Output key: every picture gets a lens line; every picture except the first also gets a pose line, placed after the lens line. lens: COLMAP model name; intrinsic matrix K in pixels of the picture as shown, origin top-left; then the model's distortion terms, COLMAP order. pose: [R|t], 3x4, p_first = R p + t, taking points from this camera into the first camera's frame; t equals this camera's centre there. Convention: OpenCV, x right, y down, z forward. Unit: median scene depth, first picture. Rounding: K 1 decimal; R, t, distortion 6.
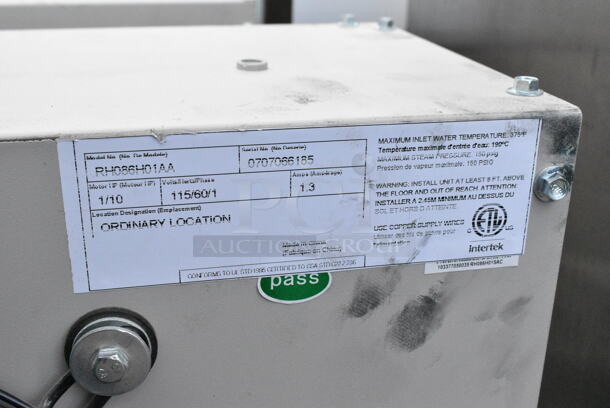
lens RADIAL K [[770.3, 0, 305.0], [0, 770.3, 204.0], [0, 0, 1]] dist [-0.011228, -0.010007]
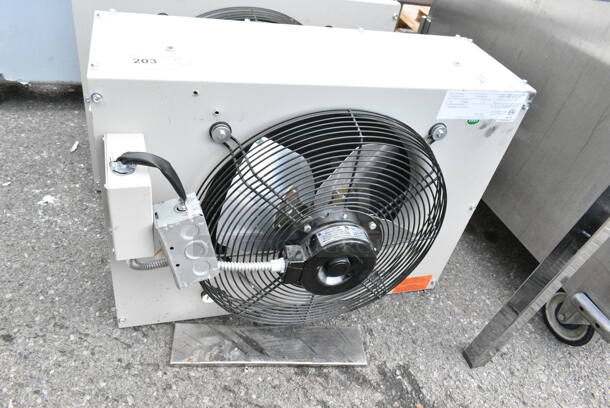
lens RADIAL K [[460.2, 0, 300.2], [0, 460.2, 206.3], [0, 0, 1]] dist [-0.010927, 0.001632]
pose [[0.985028, 0.074685, 0.155379, -1.491653], [-0.122011, 0.938753, 0.322268, -0.192918], [-0.121794, -0.336401, 0.933810, -1.741822]]
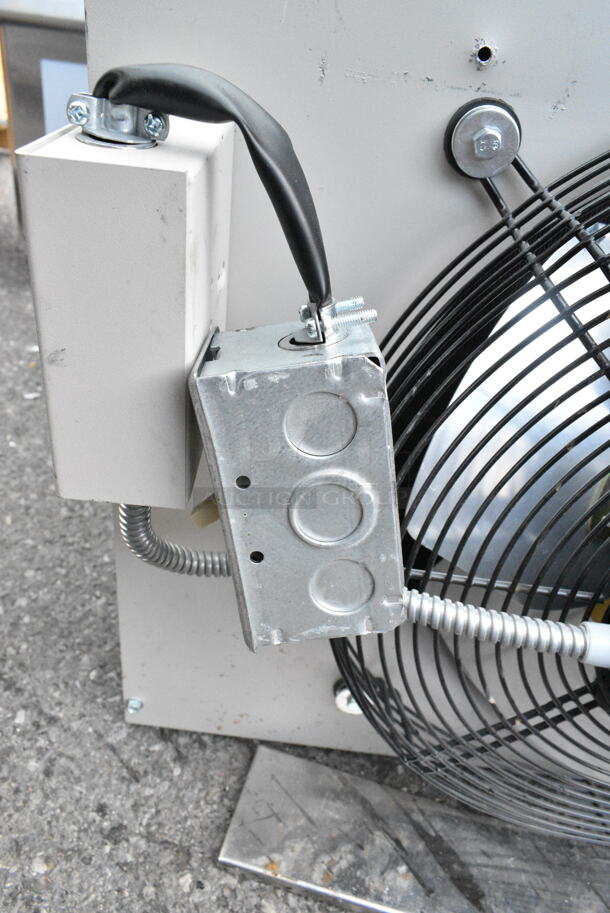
lens RADIAL K [[688.8, 0, 305.0], [0, 688.8, 456.5], [0, 0, 1]] dist [-0.010927, 0.001632]
pose [[0.957623, 0.228553, -0.175275, -1.523364], [-0.185664, 0.955075, 0.231001, 0.532098], [0.220196, -0.188669, 0.957036, -0.487226]]
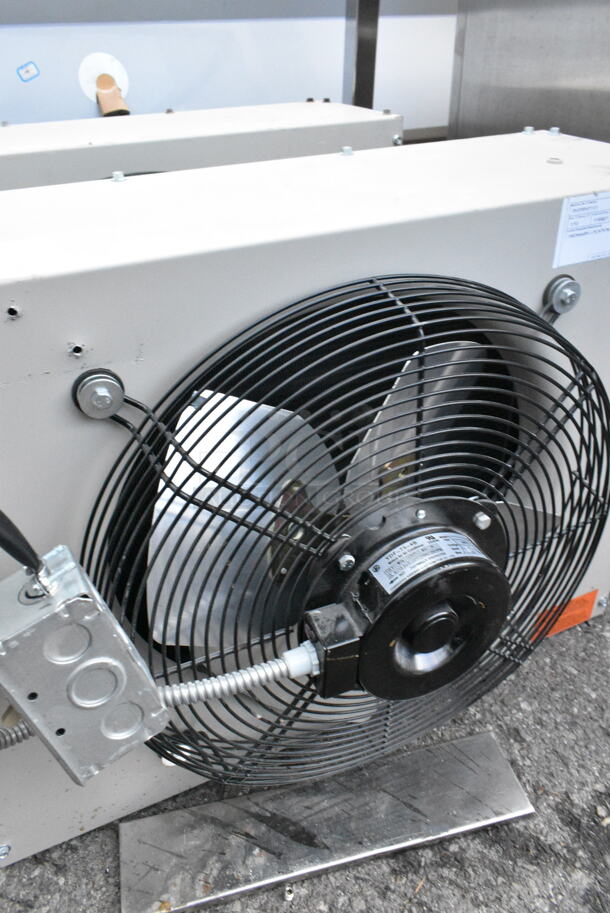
lens RADIAL K [[699.9, 0, 304.8], [0, 699.9, 461.4], [0, 0, 1]] dist [-0.009094, 0.003261]
pose [[0.974789, -0.151168, 0.164118, -1.387672], [0.109912, 0.965417, 0.236410, 0.091745], [-0.194180, -0.212411, 0.957693, -0.959262]]
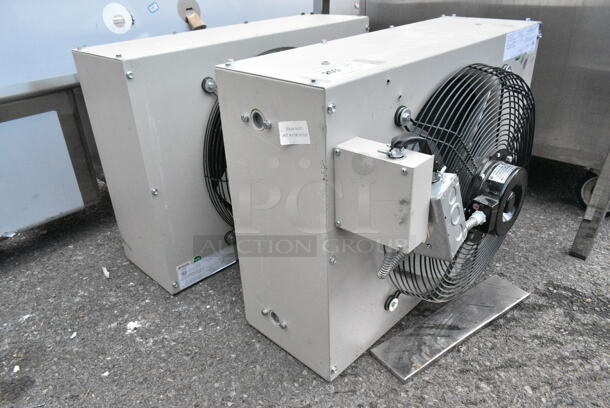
lens RADIAL K [[453.6, 0, 312.4], [0, 453.6, 210.5], [0, 0, 1]] dist [-0.011257, -0.001538]
pose [[0.831965, -0.309982, 0.460158, -3.264640], [0.241802, 0.949038, 0.202135, 0.133830], [-0.499365, -0.056902, 0.864521, -1.268352]]
